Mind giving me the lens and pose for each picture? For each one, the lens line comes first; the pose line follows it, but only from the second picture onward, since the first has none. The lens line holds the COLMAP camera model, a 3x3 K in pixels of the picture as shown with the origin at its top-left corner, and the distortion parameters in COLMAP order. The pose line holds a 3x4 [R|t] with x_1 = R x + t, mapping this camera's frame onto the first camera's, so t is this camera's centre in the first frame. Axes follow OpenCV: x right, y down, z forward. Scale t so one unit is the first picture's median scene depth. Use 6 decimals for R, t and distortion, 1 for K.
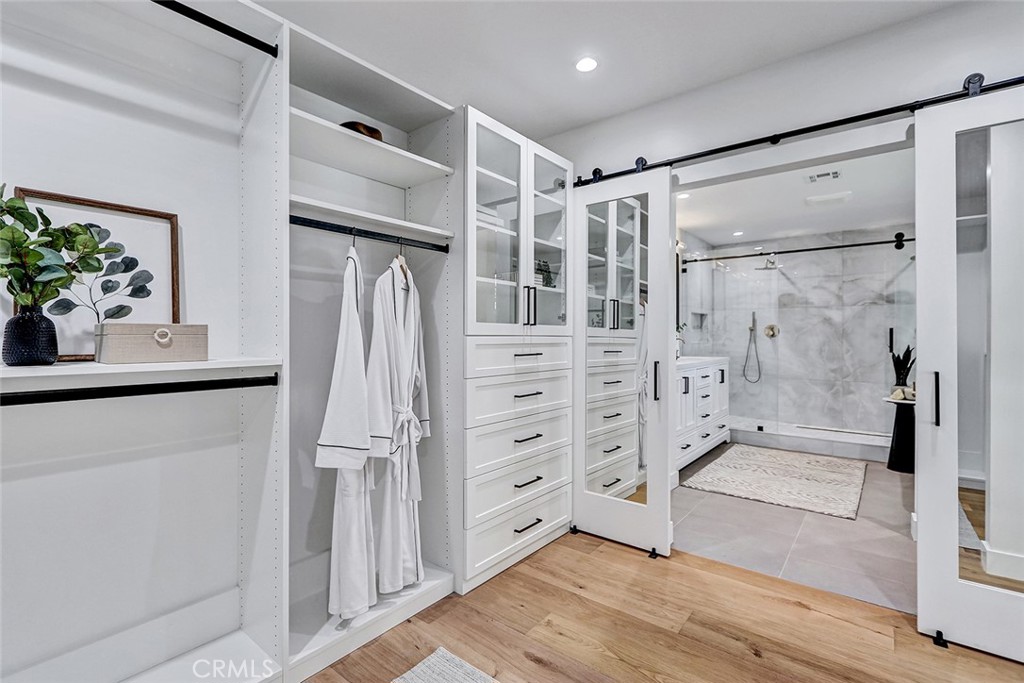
lens RADIAL K [[467.5, 0, 503.3], [0, 467.5, 335.6], [0, 0, 1]] dist [-0.001042, -0.000932]
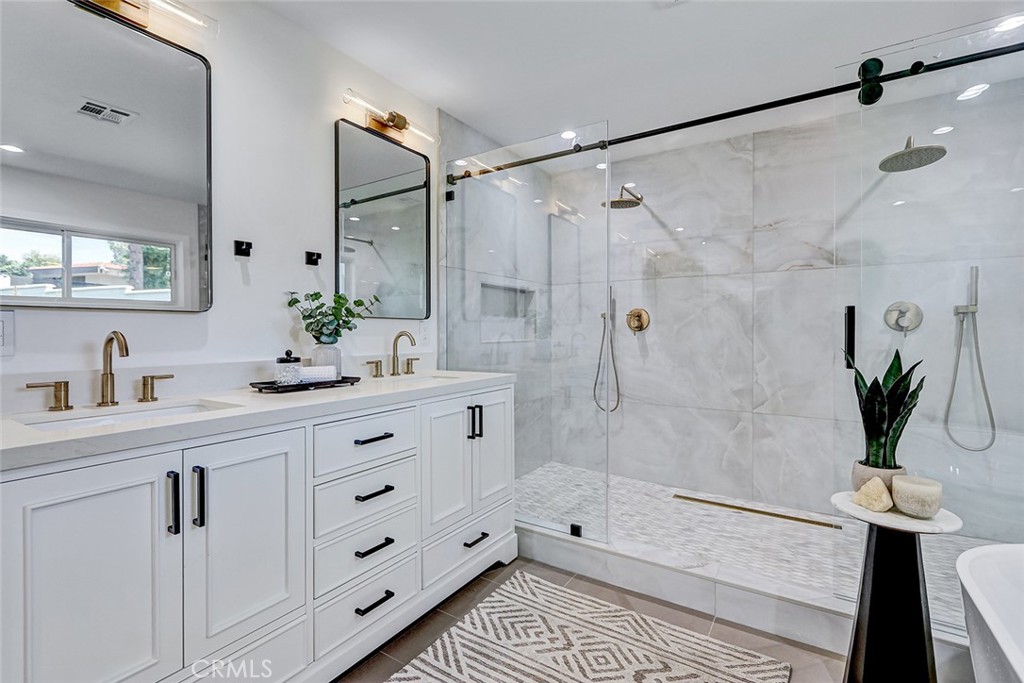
lens RADIAL K [[467.5, 0, 503.3], [0, 467.5, 335.6], [0, 0, 1]] dist [-0.001042, -0.000932]
pose [[0.995439, -0.002826, 0.095355, 0.386271], [0.001979, 0.999958, 0.008967, 0.003348], [-0.095376, -0.008737, 0.995403, 0.488983]]
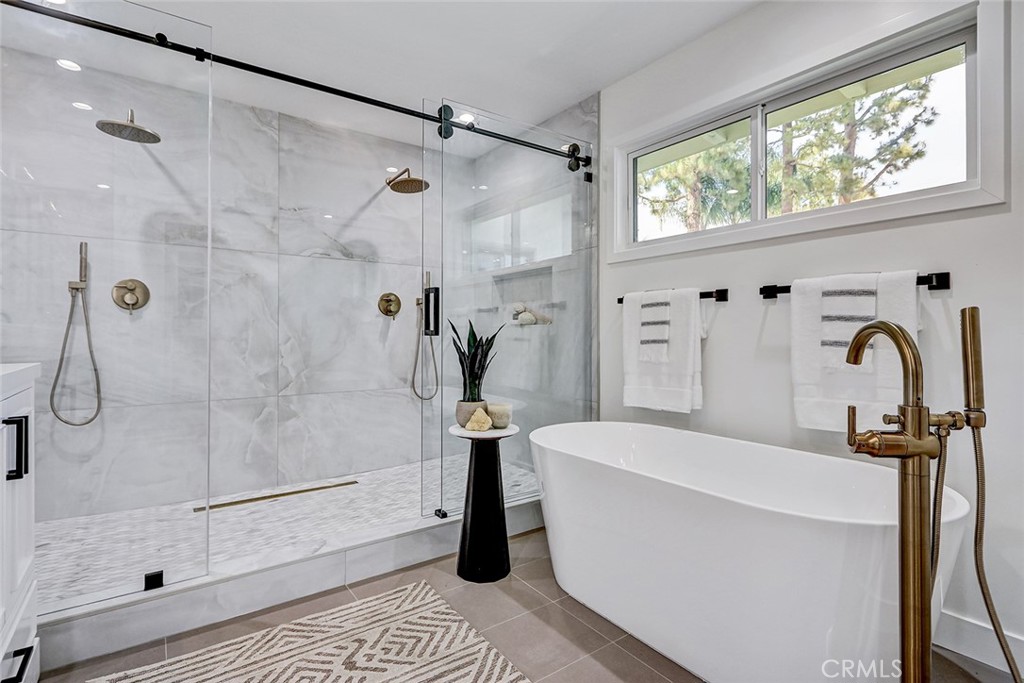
lens RADIAL K [[494.4, 0, 503.1], [0, 494.4, 333.0], [0, 0, 1]] dist [-0.000333, -0.000940]
pose [[0.269232, 0.000593, 0.963075, 0.254710], [-0.001989, 0.999998, -0.000059, 0.025265], [-0.963073, -0.001900, 0.269232, 0.600240]]
